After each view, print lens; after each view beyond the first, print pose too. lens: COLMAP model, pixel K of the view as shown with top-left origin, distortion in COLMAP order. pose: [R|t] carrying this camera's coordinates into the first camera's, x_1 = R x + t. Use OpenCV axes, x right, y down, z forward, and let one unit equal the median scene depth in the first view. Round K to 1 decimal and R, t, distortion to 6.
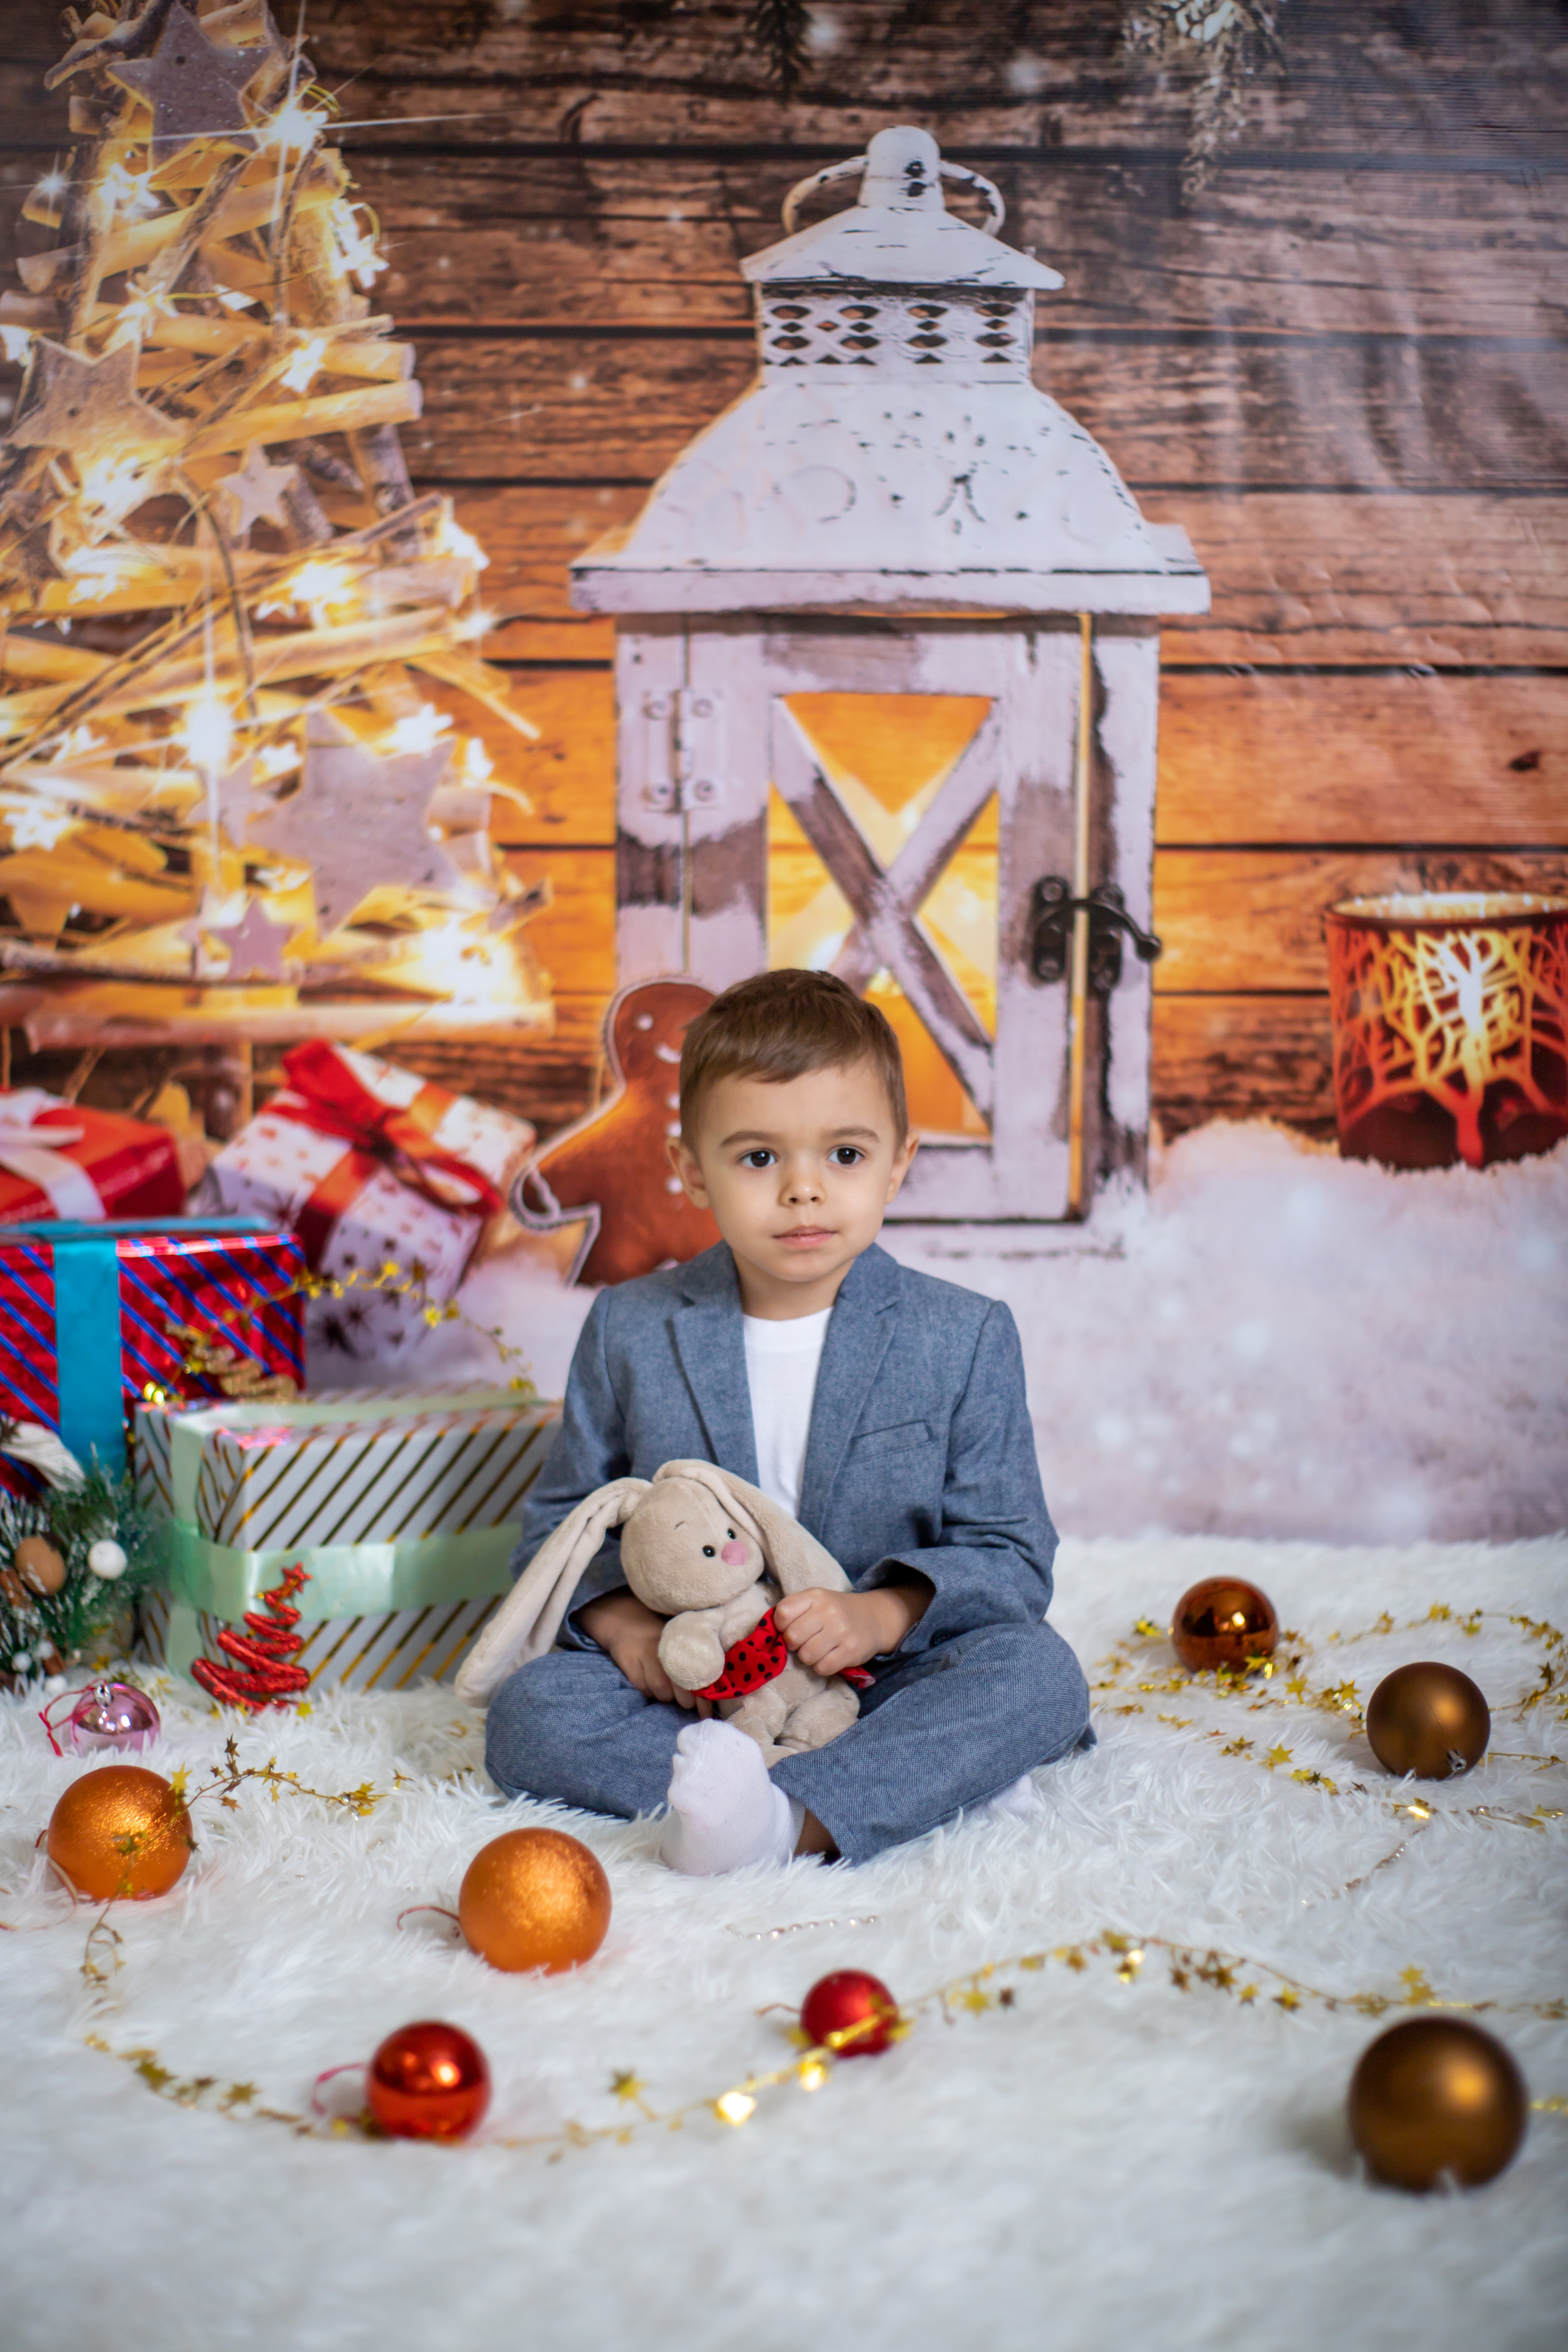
lens RADIAL K [[3485.8, 0, 778.3], [0, 3485.8, 1191.2], [0, 0, 1]] dist [-0.107398, 0.000000]
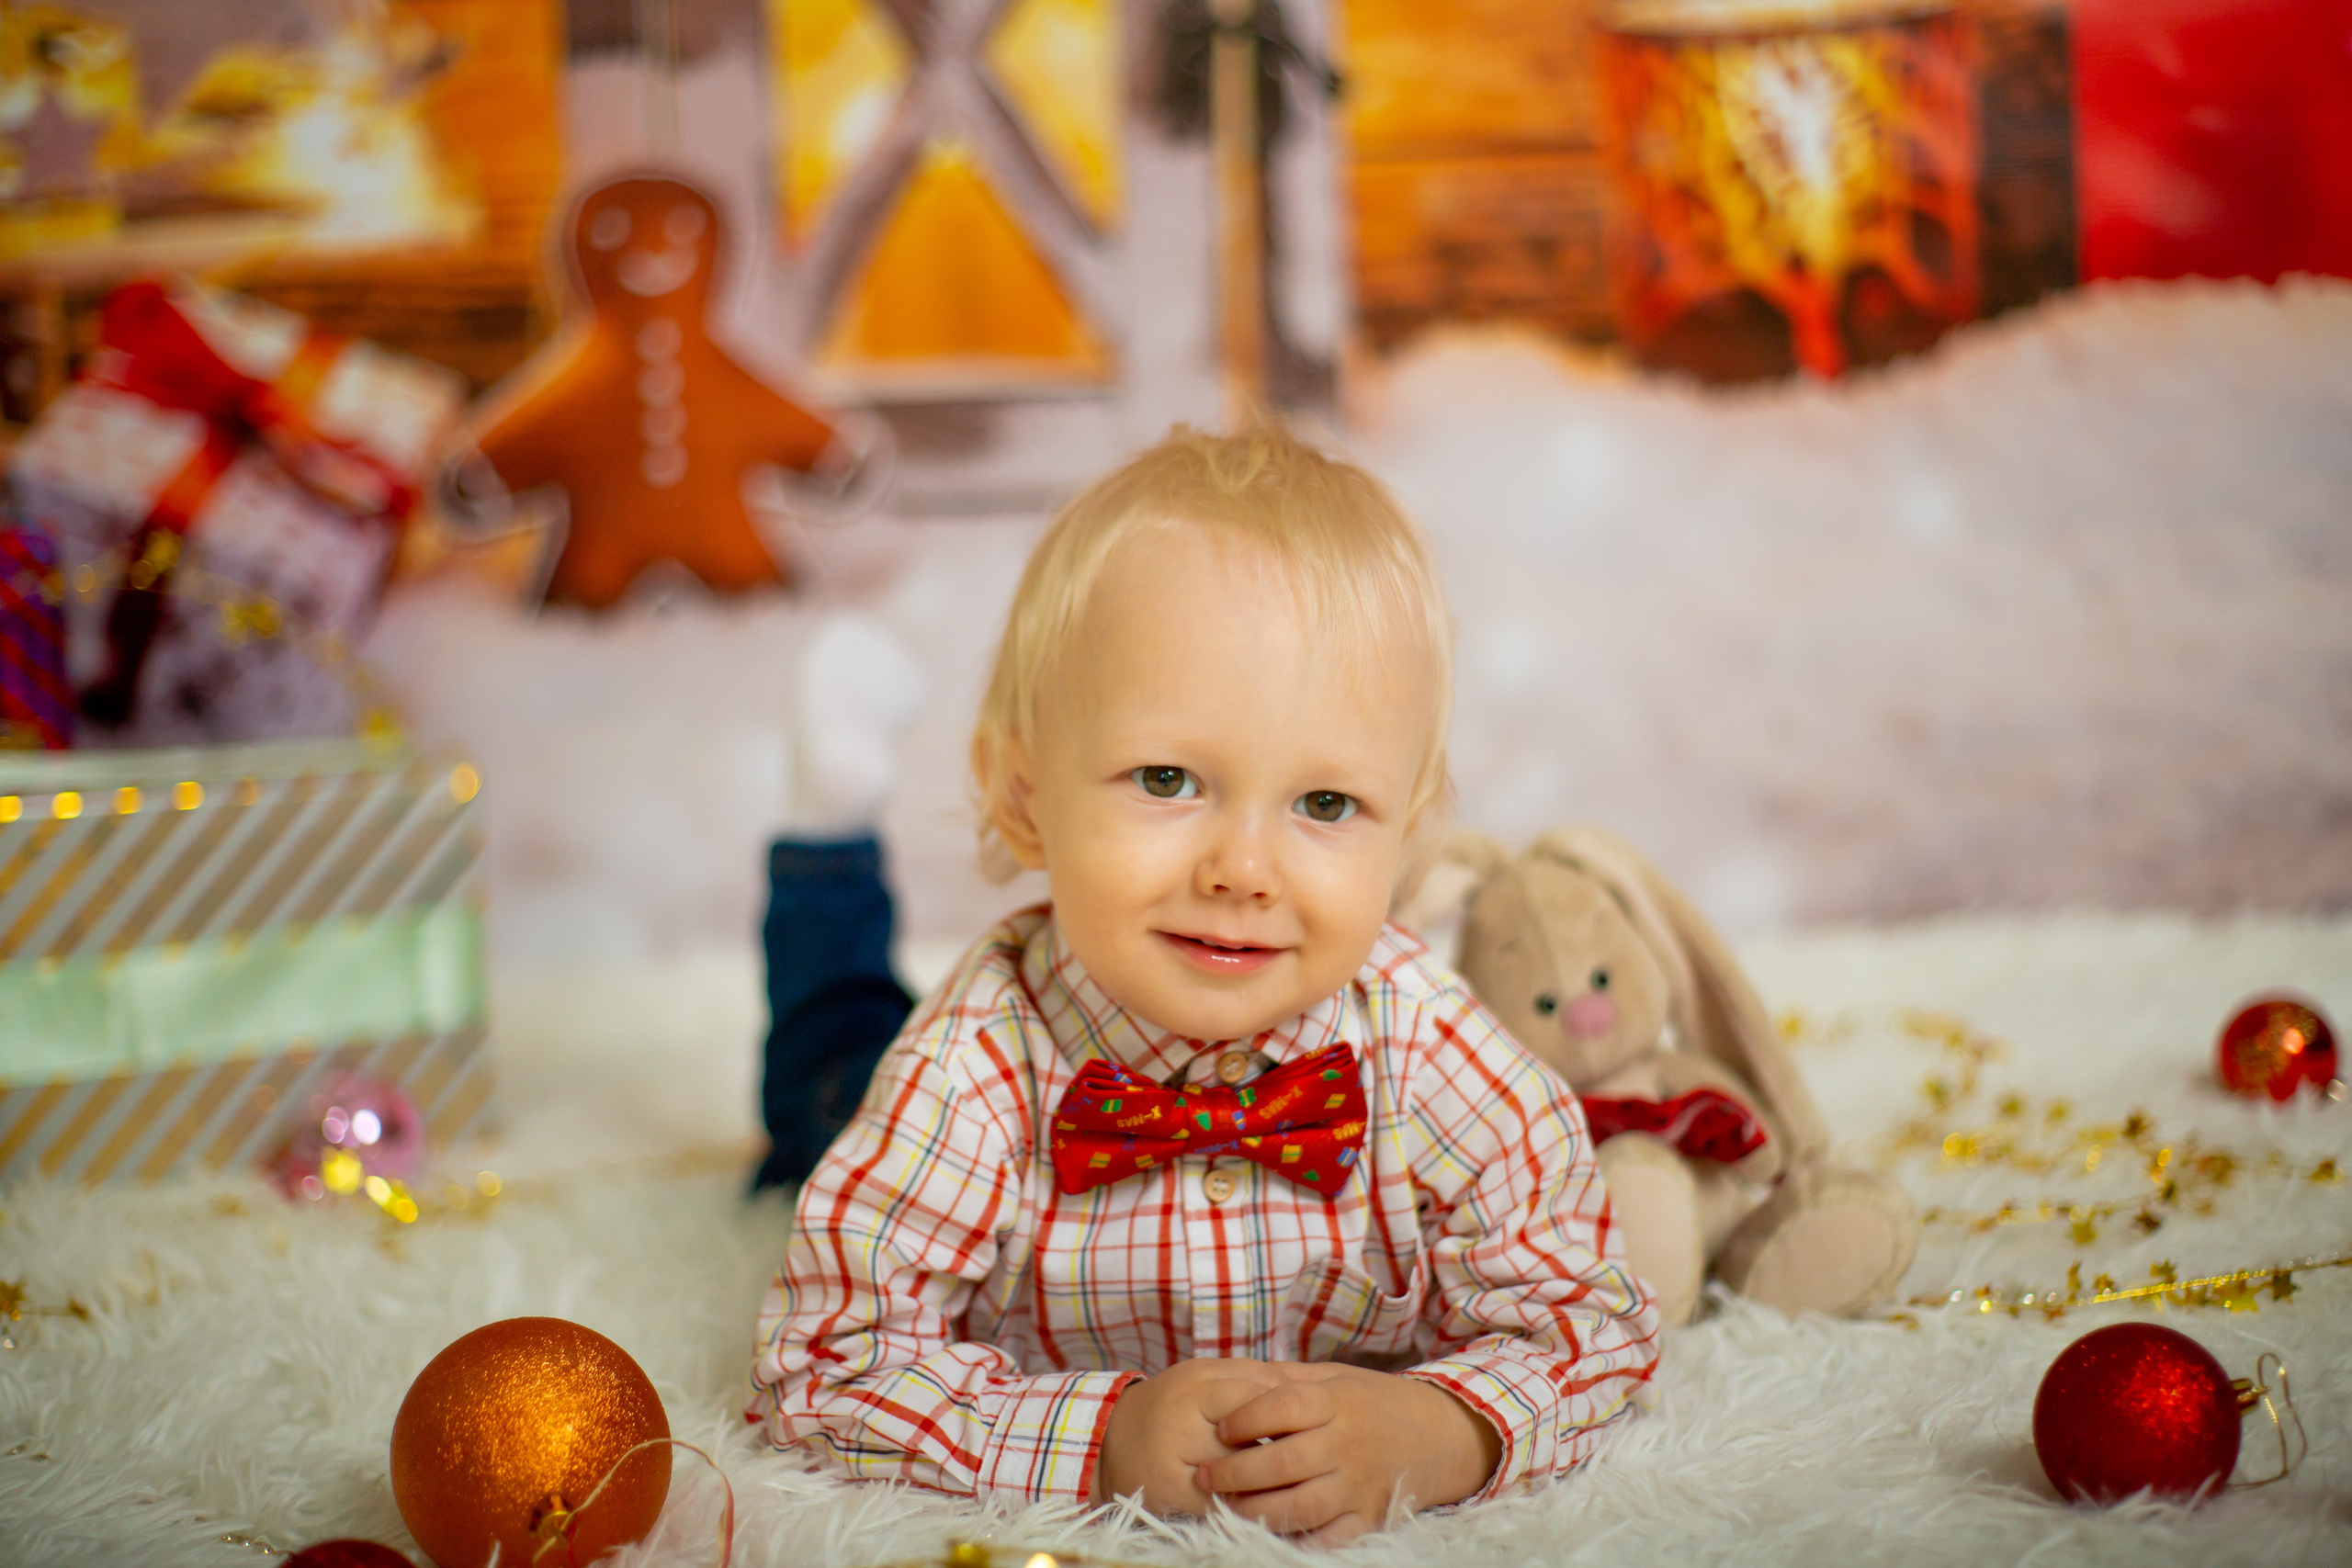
lens RADIAL K [[3485.5, 0, 1180.6], [0, 3485.5, 794.0], [0, 0, 1]] dist [-0.107398, 0.000000]
pose [[0.998708, -0.041483, -0.029338, 0.090377], [0.041565, 0.999133, 0.002177, 0.066785], [0.029222, -0.003394, 0.999567, 0.314442]]
